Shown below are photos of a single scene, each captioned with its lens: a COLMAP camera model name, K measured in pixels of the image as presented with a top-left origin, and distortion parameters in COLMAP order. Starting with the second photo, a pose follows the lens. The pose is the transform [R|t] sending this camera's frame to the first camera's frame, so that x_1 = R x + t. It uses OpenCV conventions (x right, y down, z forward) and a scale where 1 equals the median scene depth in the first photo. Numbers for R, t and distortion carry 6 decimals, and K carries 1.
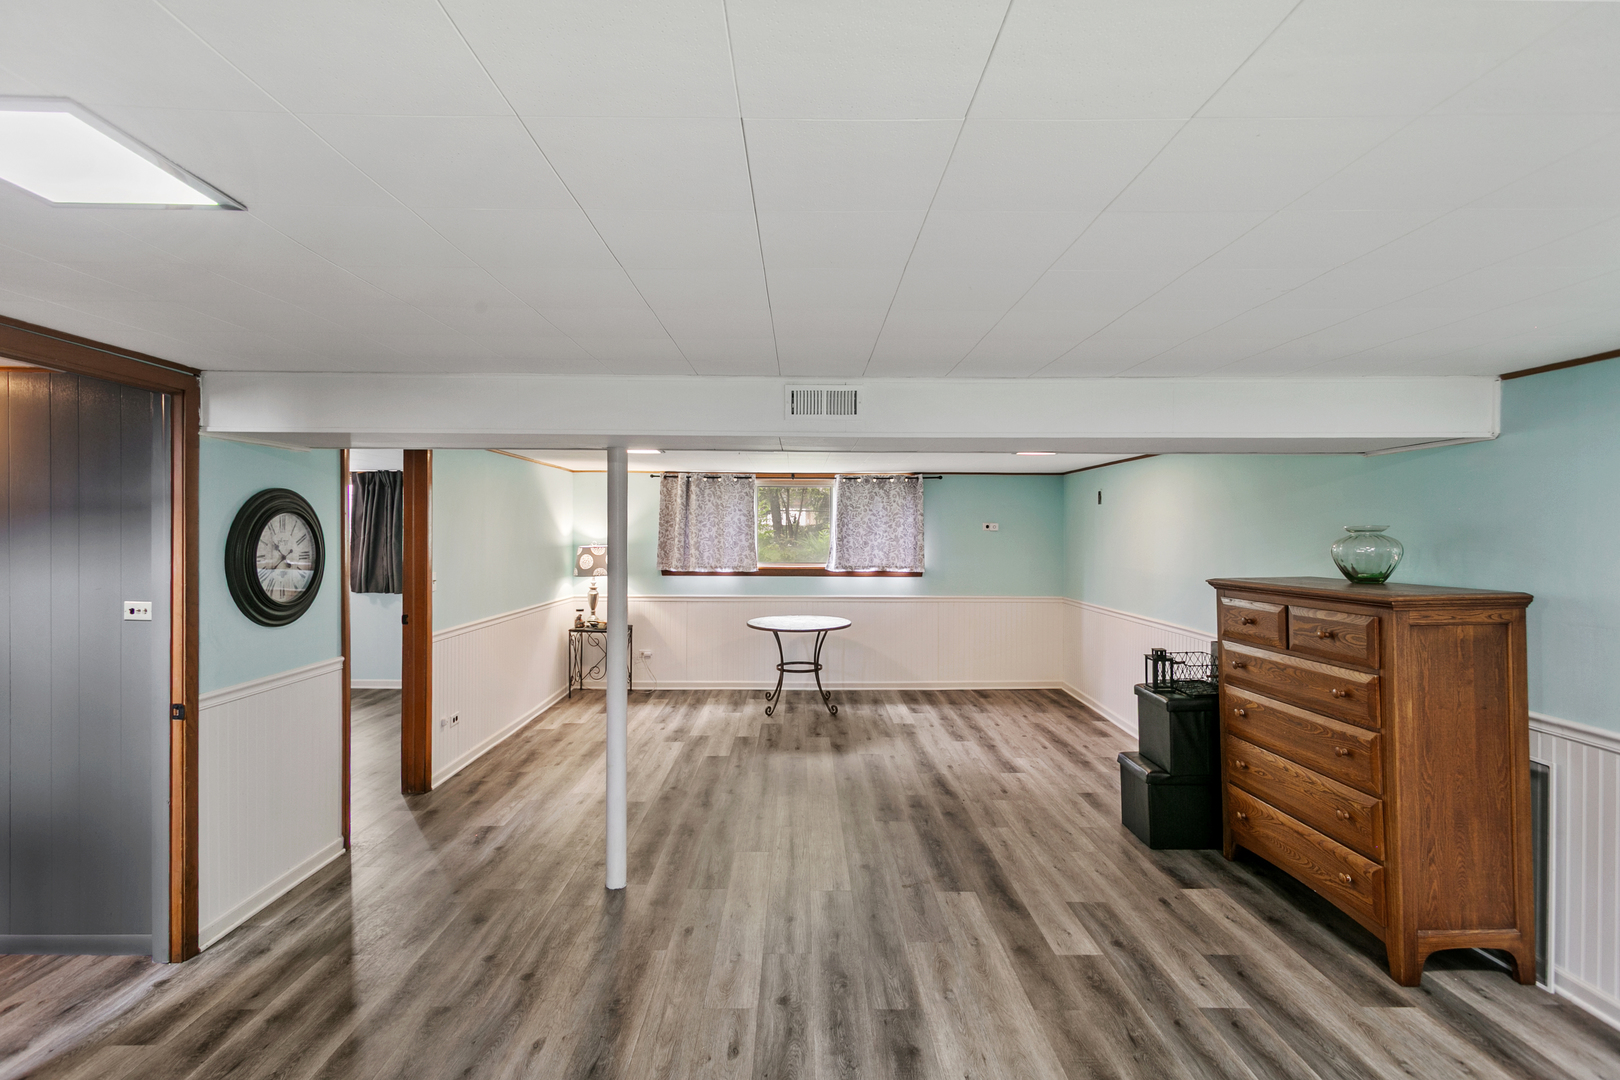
lens RADIAL K [[786.2, 0, 812.0], [0, 786.2, 535.9], [0, 0, 1]] dist [0.014974, -0.004957]
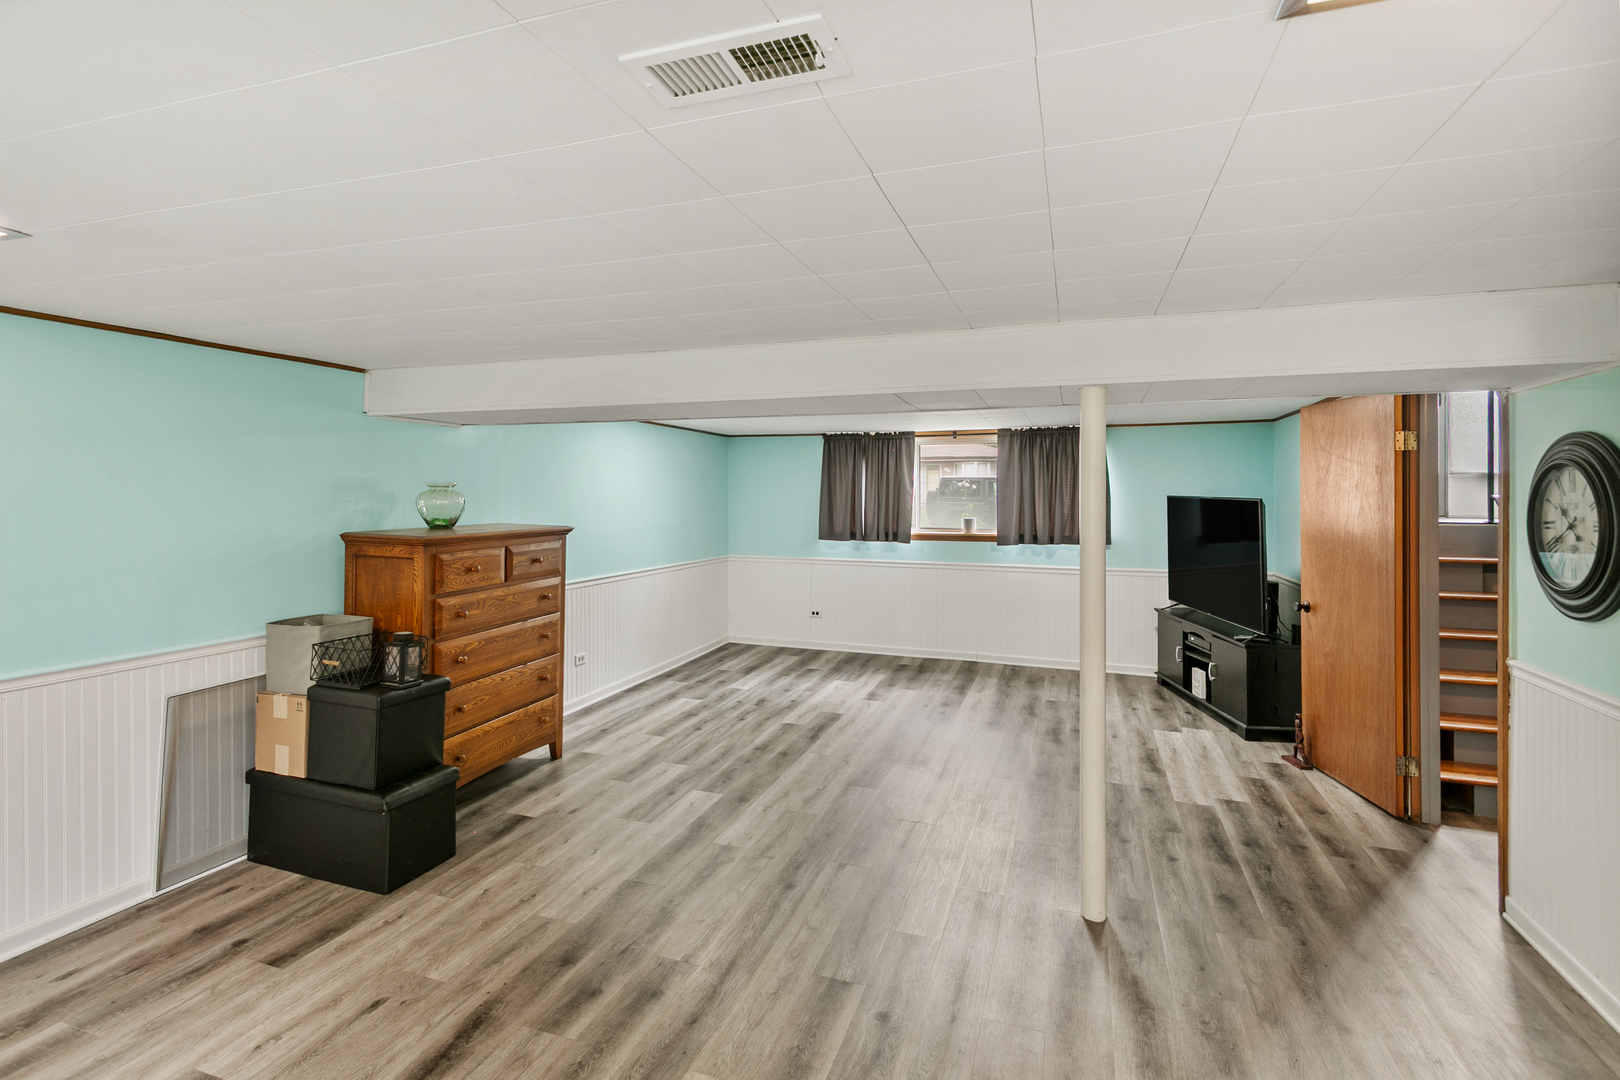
lens RADIAL K [[786.2, 0, 794.1], [0, 786.2, 484.4], [0, 0, 1]] dist [0.014974, -0.004957]
pose [[-0.935626, -0.001905, 0.352989, -0.258713], [-0.005084, 0.999954, -0.008079, -0.002052], [-0.352957, -0.009353, -0.935593, 1.991779]]
